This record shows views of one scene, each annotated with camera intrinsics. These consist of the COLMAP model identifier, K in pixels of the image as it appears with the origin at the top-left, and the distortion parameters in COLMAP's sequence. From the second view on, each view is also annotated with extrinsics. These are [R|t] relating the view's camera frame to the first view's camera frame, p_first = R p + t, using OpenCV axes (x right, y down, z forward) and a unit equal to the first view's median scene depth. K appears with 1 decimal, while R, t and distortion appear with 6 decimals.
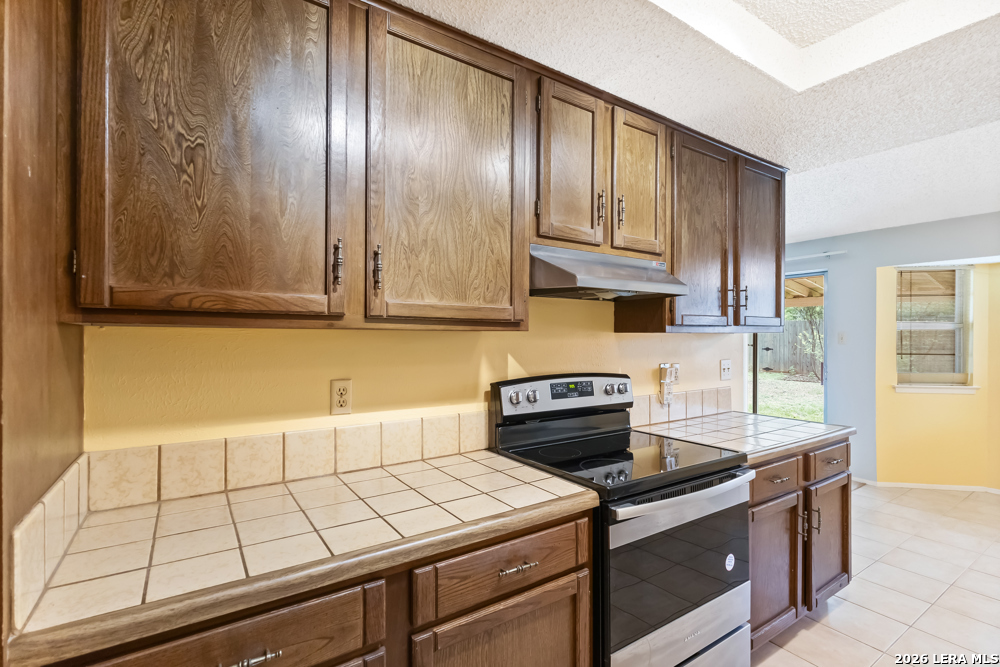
lens RADIAL K [[473.2, 0, 492.4], [0, 473.2, 338.5], [0, 0, 1]] dist [0.001858, 0.001948]
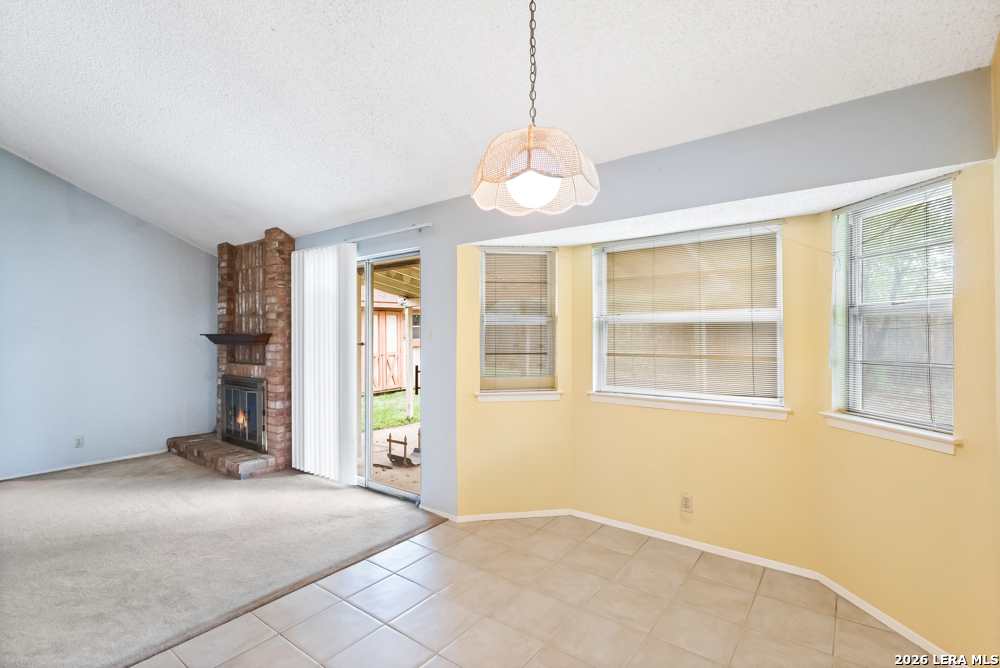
lens RADIAL K [[473.2, 0, 502.9], [0, 473.2, 333.4], [0, 0, 1]] dist [0.001858, 0.001948]
pose [[0.947466, -0.000860, 0.319857, 1.255227], [0.003544, 0.999963, -0.007809, 0.009317], [-0.319838, 0.008532, 0.947434, 0.456335]]
